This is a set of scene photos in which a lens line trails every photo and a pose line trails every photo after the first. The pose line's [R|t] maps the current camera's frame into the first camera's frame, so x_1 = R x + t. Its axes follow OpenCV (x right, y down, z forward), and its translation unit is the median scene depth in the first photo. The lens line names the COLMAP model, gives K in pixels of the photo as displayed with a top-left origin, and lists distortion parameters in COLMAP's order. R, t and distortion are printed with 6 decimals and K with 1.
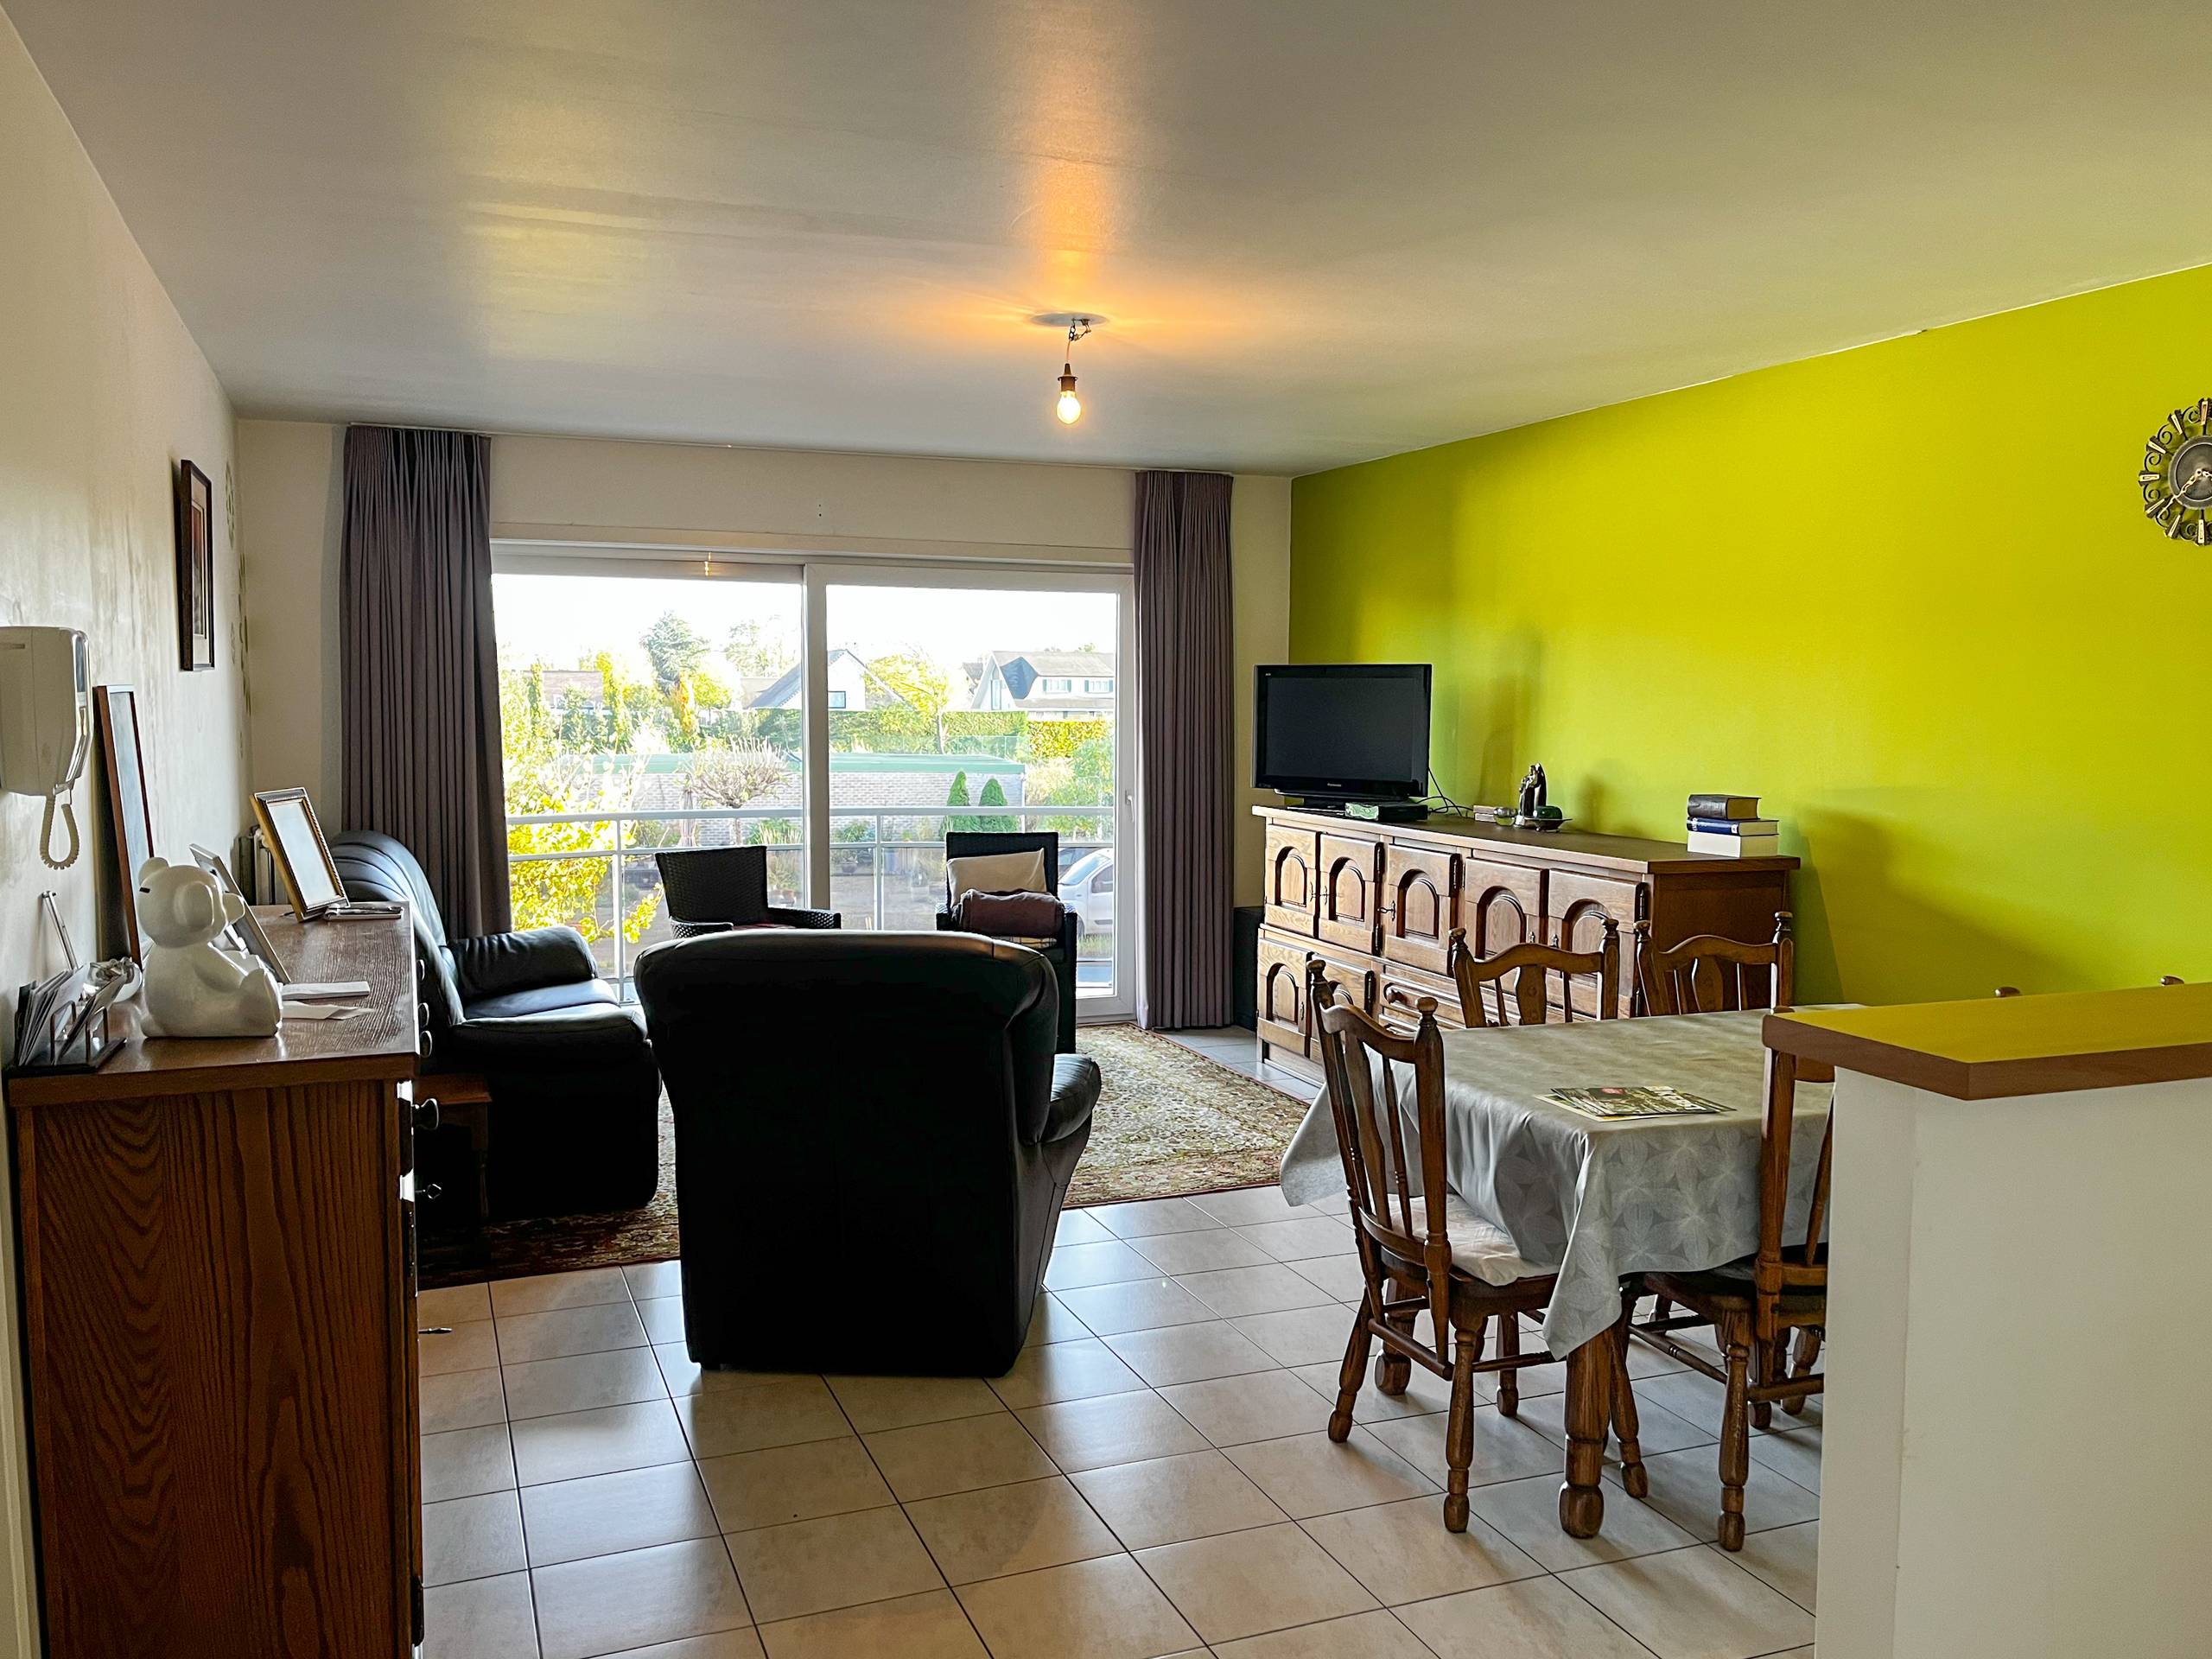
lens RADIAL K [[1664.0, 0, 1114.9], [0, 1664.0, 828.8], [0, 0, 1]] dist [0.040760, -0.032614]
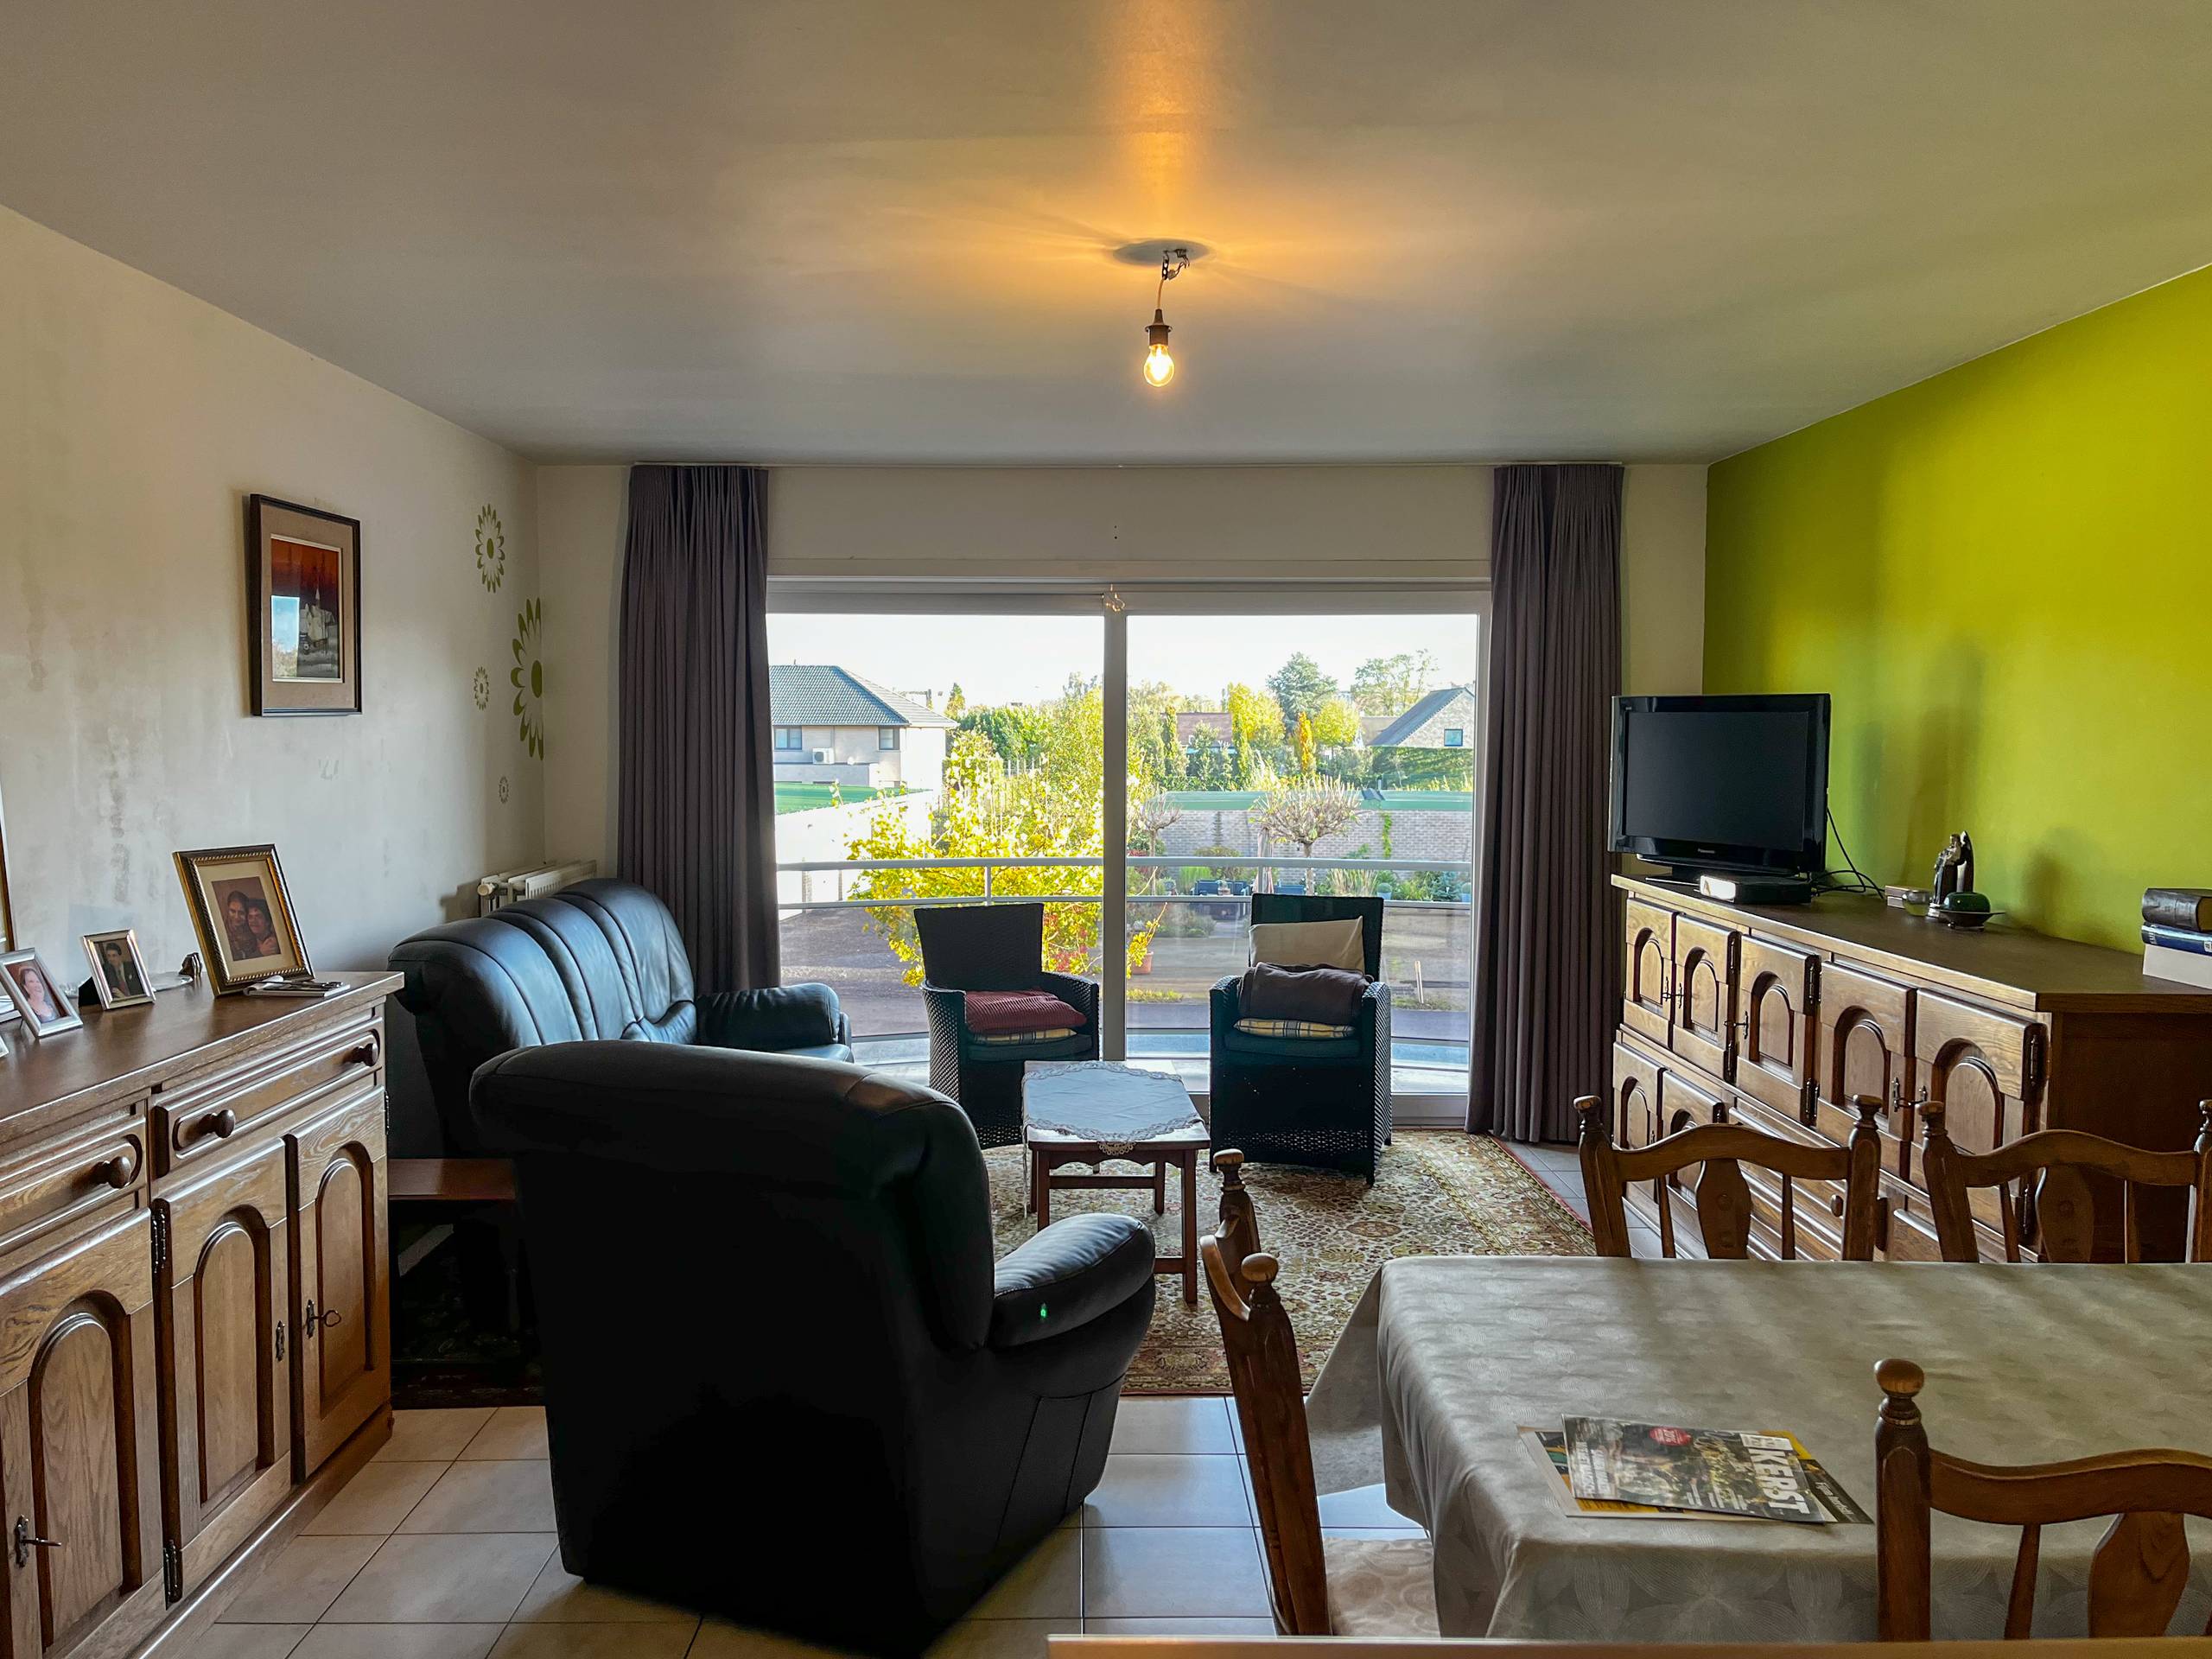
lens RADIAL K [[1664.0, 0, 1090.3], [0, 1664.0, 821.4], [0, 0, 1]] dist [0.040760, -0.032614]
pose [[0.935120, 0.015476, -0.353993, 0.144575], [-0.025187, 0.999422, -0.022843, -0.015858], [0.353435, 0.030277, 0.934969, 0.181276]]
